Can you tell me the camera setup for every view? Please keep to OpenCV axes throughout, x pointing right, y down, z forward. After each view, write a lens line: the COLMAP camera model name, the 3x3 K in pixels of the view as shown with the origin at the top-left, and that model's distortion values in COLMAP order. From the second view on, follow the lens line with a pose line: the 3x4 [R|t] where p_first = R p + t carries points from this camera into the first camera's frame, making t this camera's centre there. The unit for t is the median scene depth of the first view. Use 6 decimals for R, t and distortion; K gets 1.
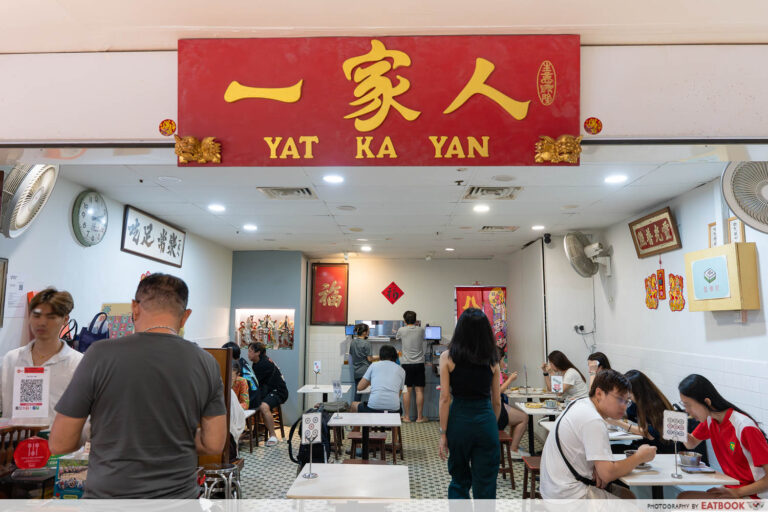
lens RADIAL K [[513.0, 0, 382.4], [0, 513.0, 257.1], [0, 0, 1]] dist [-0.031044, 0.001229]
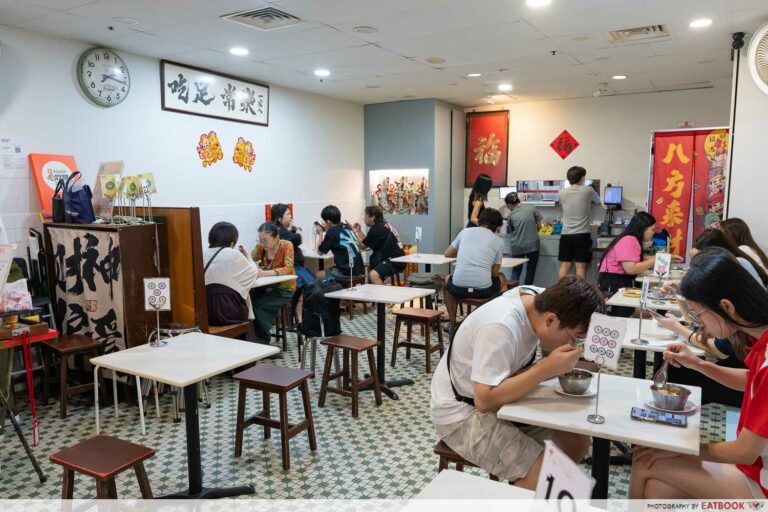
lens RADIAL K [[561.3, 0, 384.0], [0, 561.3, 259.3], [0, 0, 1]] dist [0.006590, -0.005945]
pose [[0.886078, 0.044644, -0.461382, 0.216576], [0.071184, 0.970439, 0.230608, 0.027241], [0.458039, -0.237180, 0.856707, 0.122030]]
